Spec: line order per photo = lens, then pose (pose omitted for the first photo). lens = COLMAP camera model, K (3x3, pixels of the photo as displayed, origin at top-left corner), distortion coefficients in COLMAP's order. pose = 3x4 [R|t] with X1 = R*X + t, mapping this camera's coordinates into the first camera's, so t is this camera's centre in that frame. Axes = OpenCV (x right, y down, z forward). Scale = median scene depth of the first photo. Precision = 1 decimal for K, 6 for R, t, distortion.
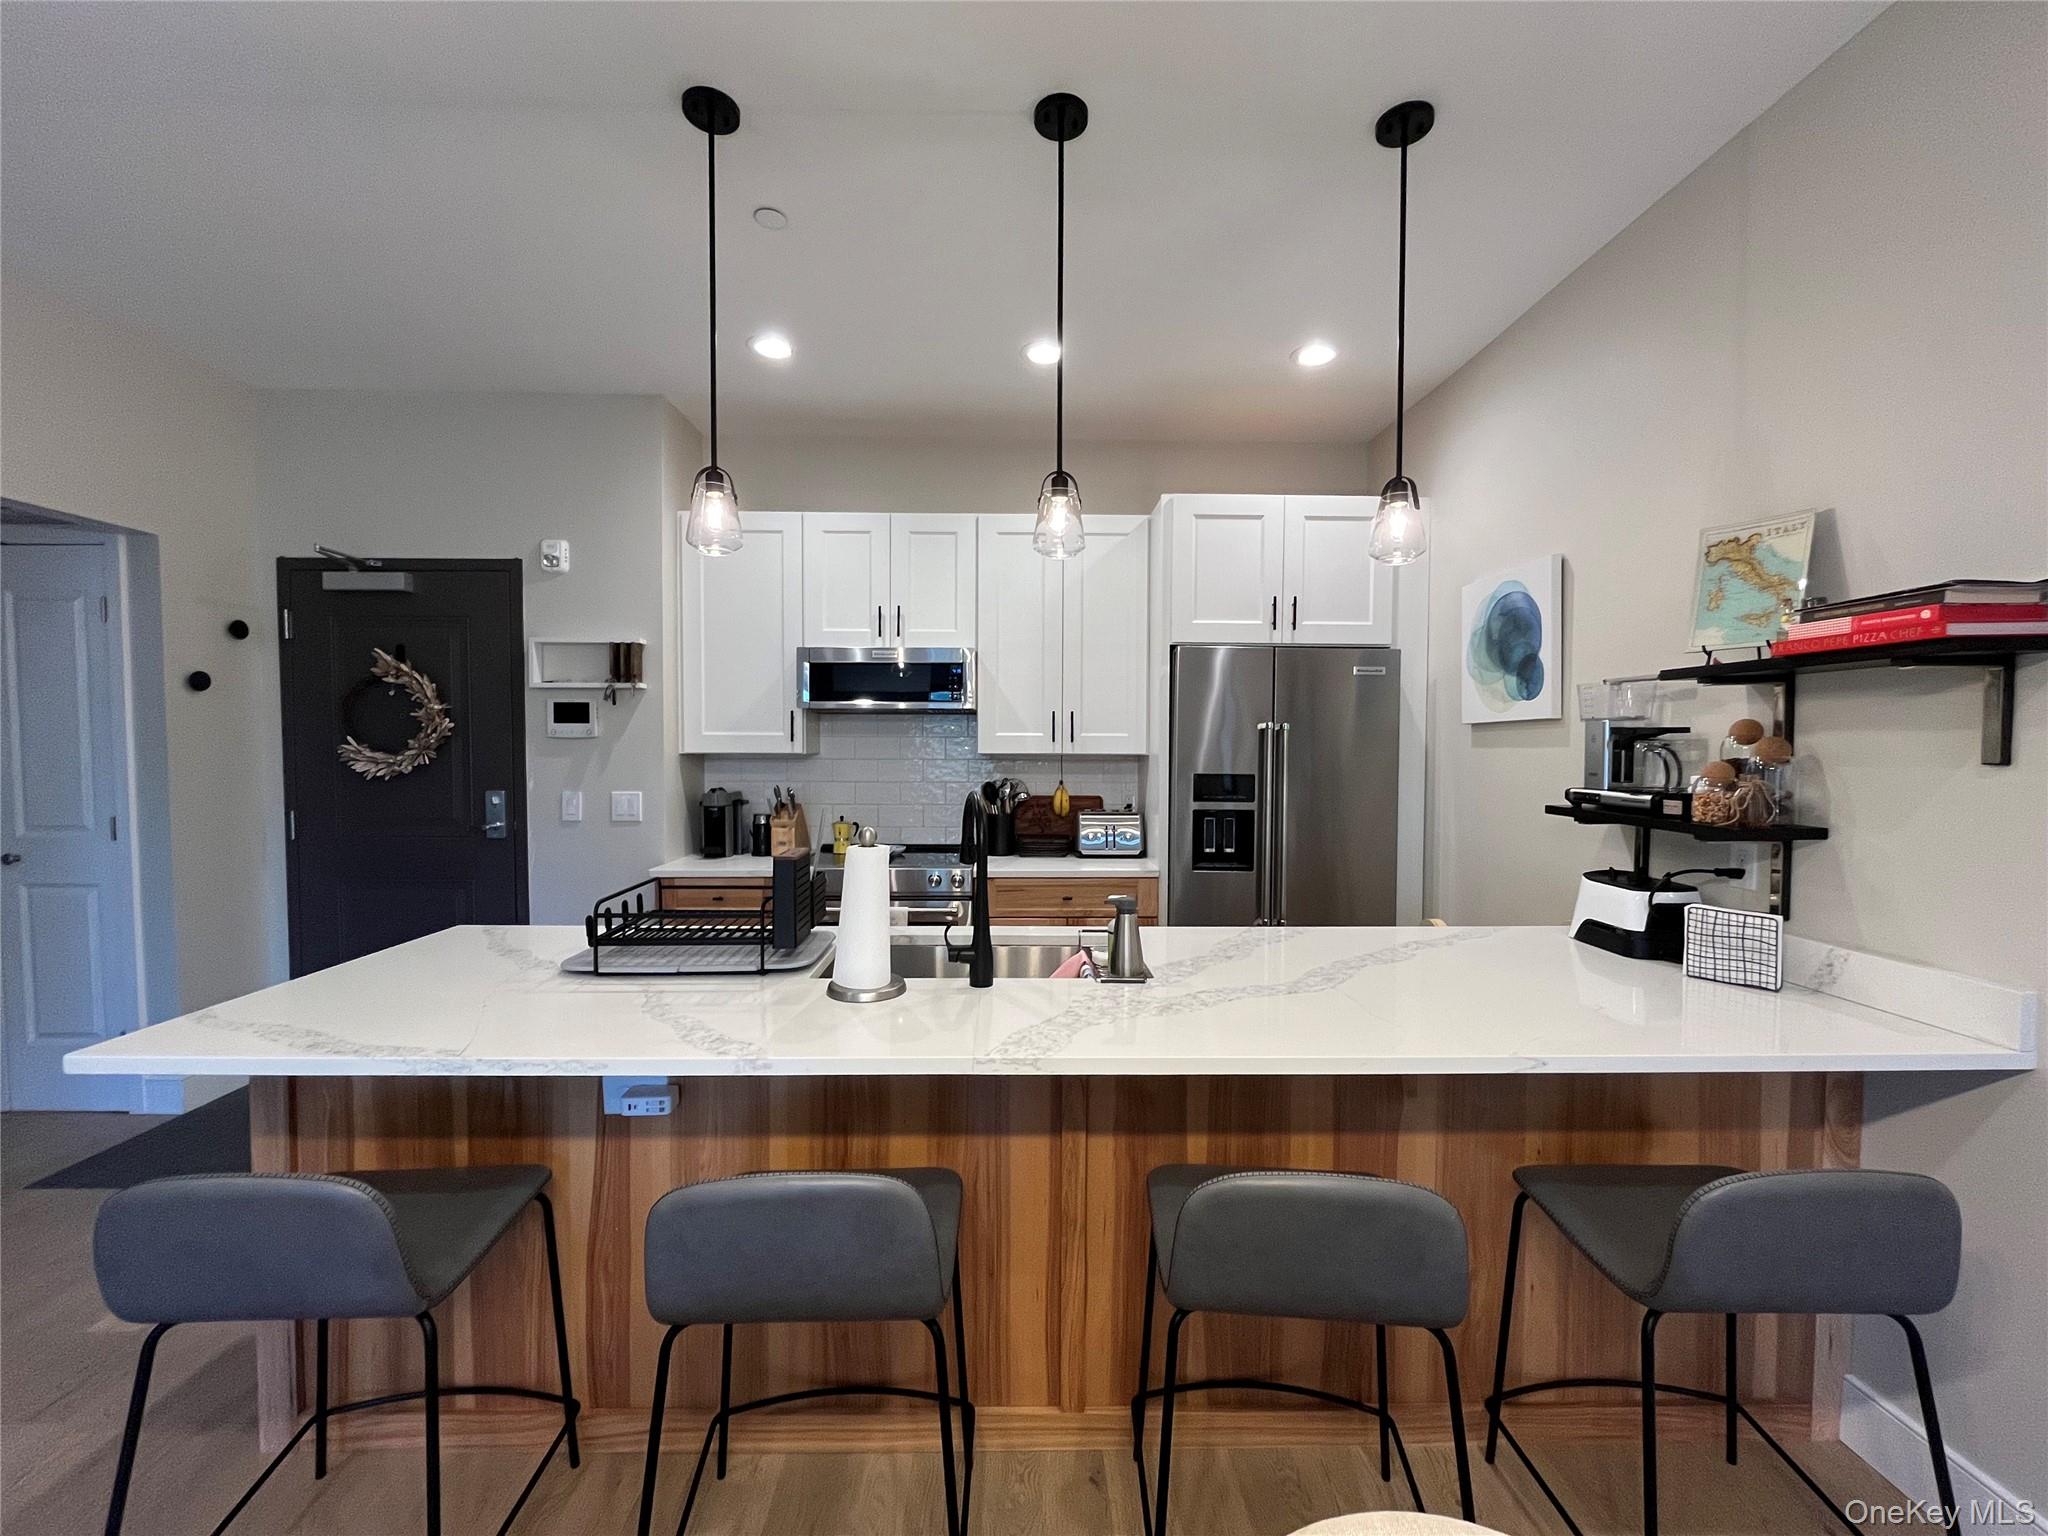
lens RADIAL K [[833.7, 0, 1022.6], [0, 833.7, 767.5], [0, 0, 1]] dist [-0.001427, -0.000445]
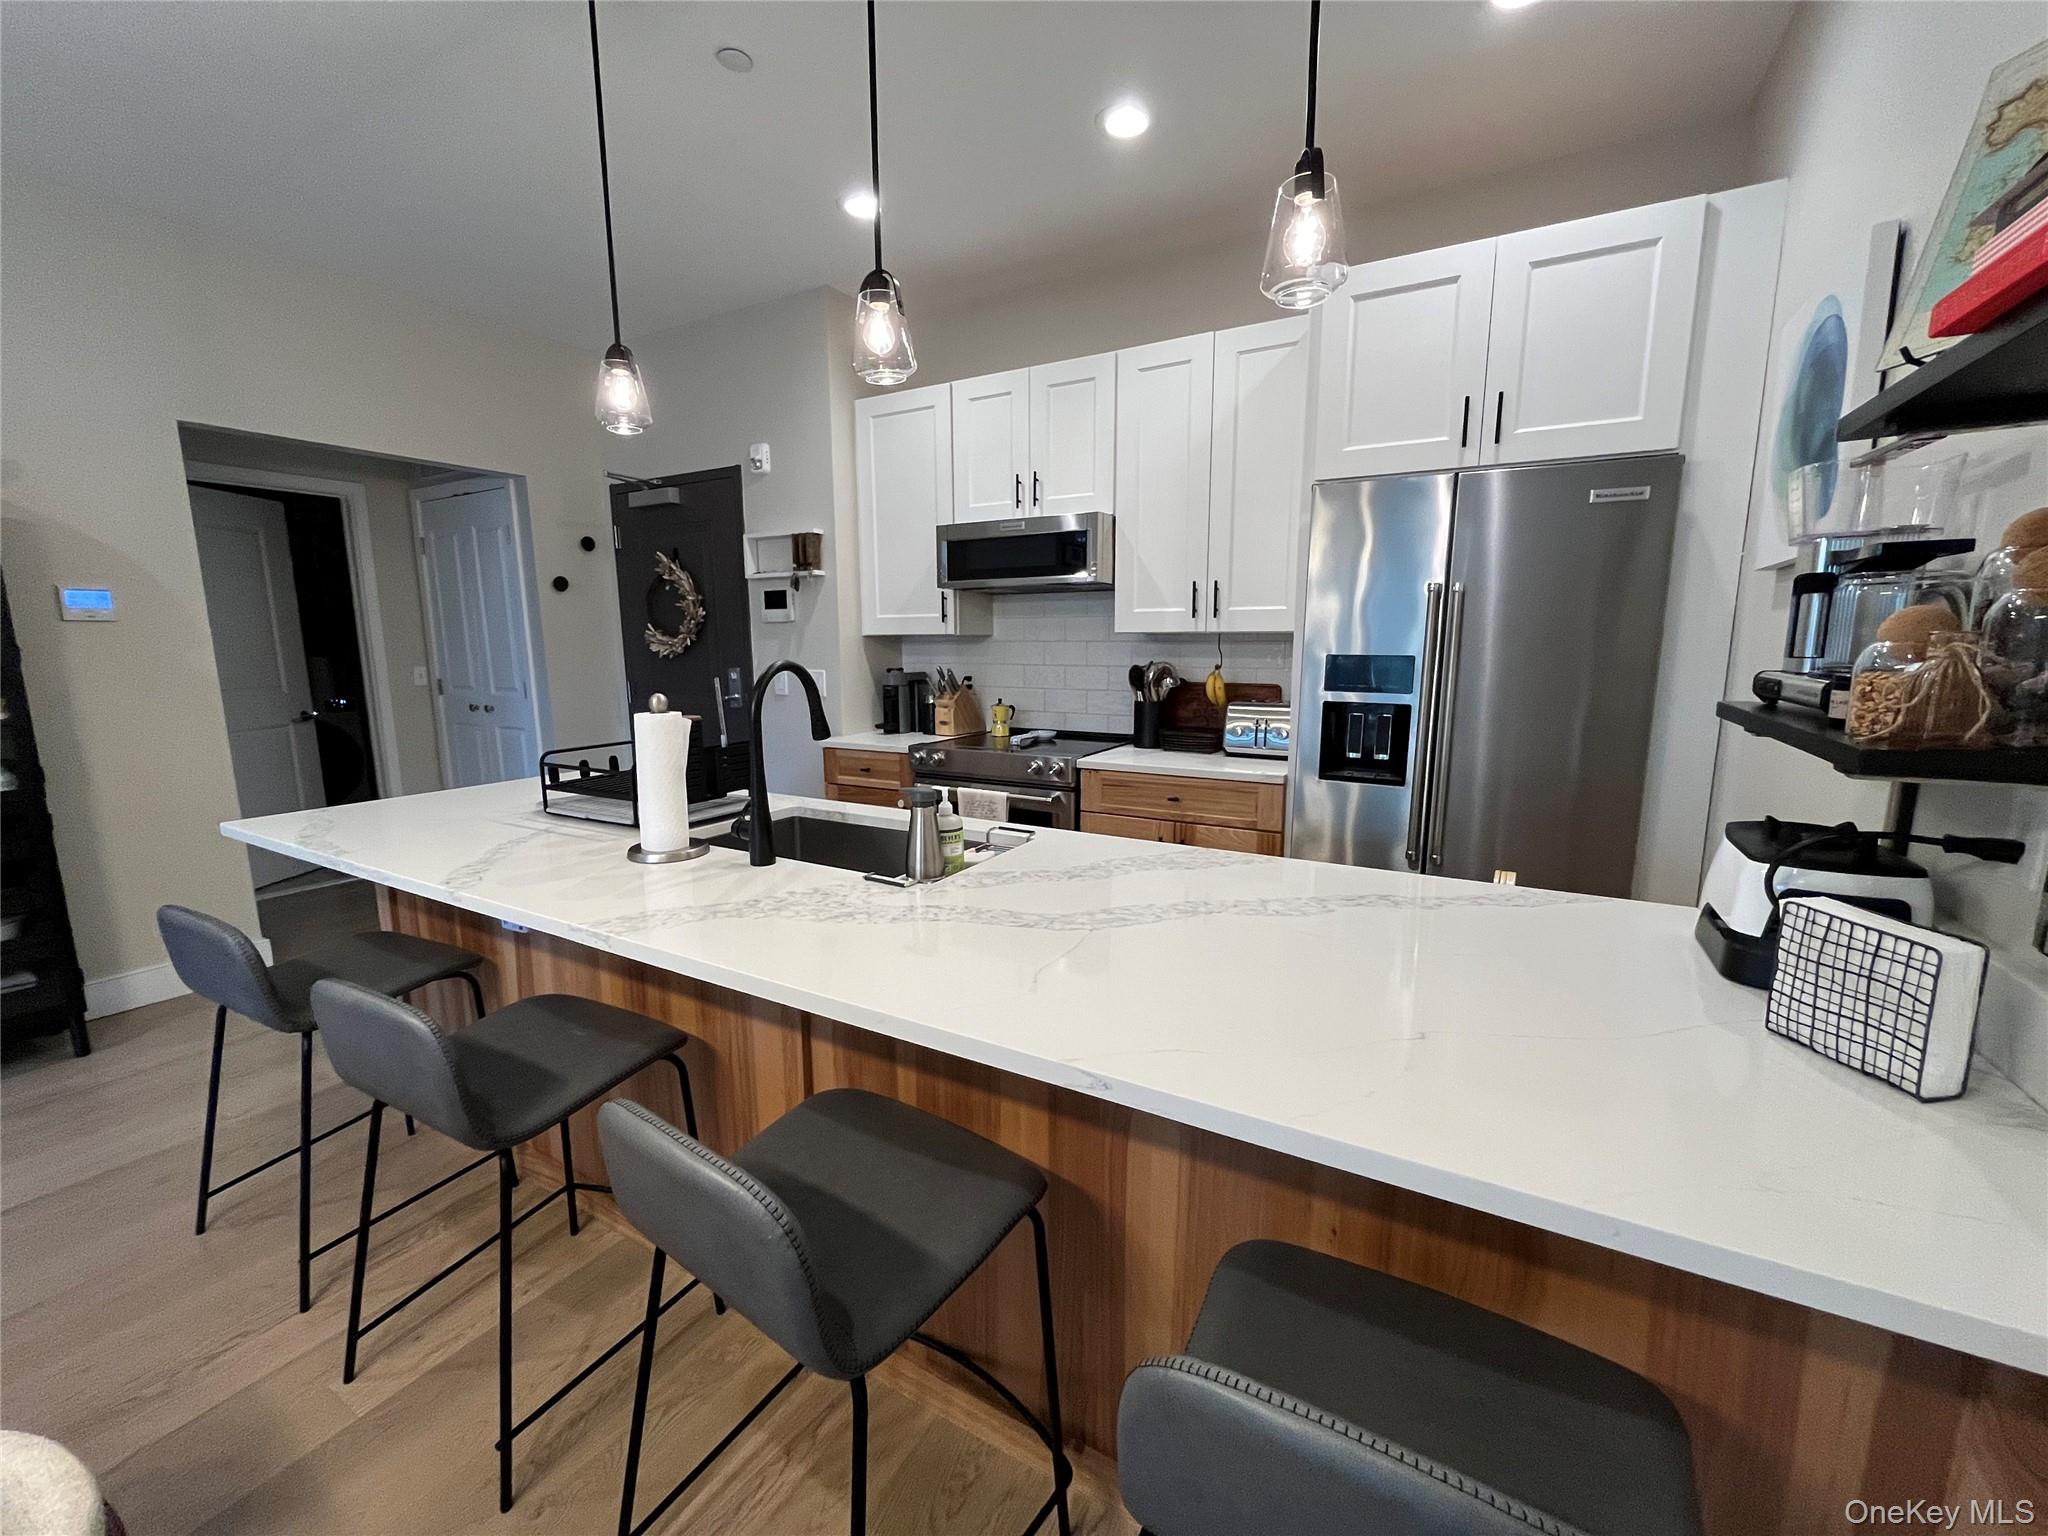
lens RADIAL K [[833.7, 0, 1019.3], [0, 833.7, 767.5], [0, 0, 1]] dist [-0.001427, -0.000445]
pose [[0.855740, 0.072156, -0.512350, 0.357145], [-0.006968, 0.991745, 0.128033, 0.014243], [0.517359, -0.105993, 0.849179, 0.184610]]
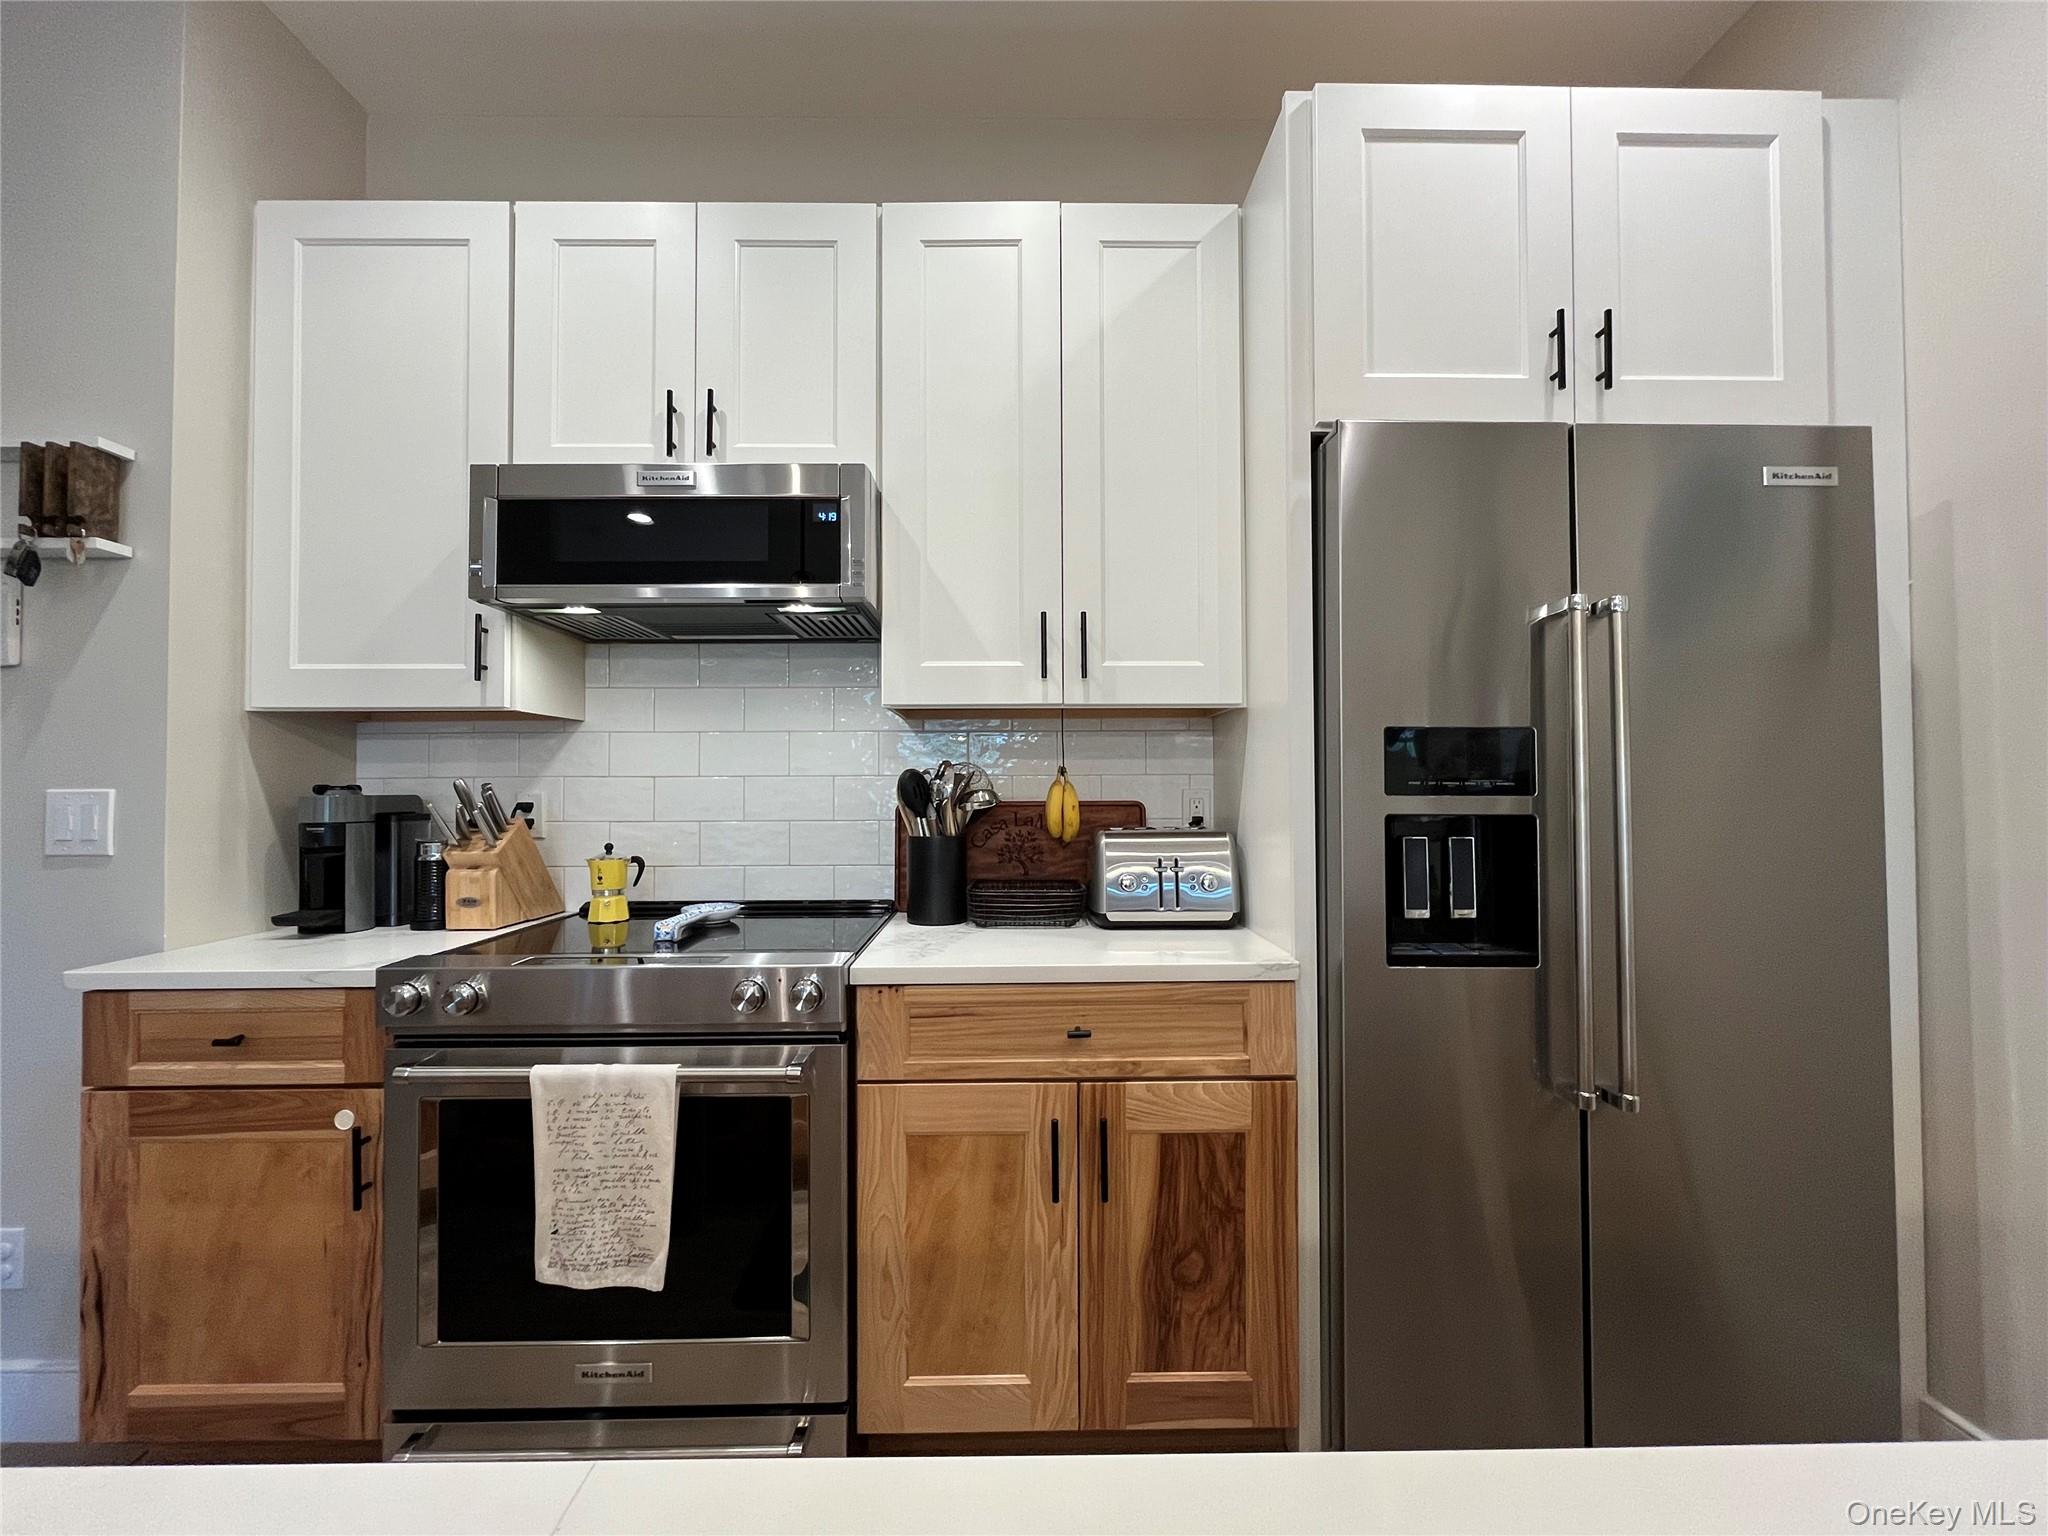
lens RADIAL K [[833.7, 0, 1021.3], [0, 833.7, 770.8], [0, 0, 1]] dist [-0.001427, -0.000445]
pose [[0.999971, -0.007539, -0.000838, 0.026558], [0.007490, 0.998787, -0.048675, 0.046788], [0.001204, 0.048668, 0.998814, 0.581498]]
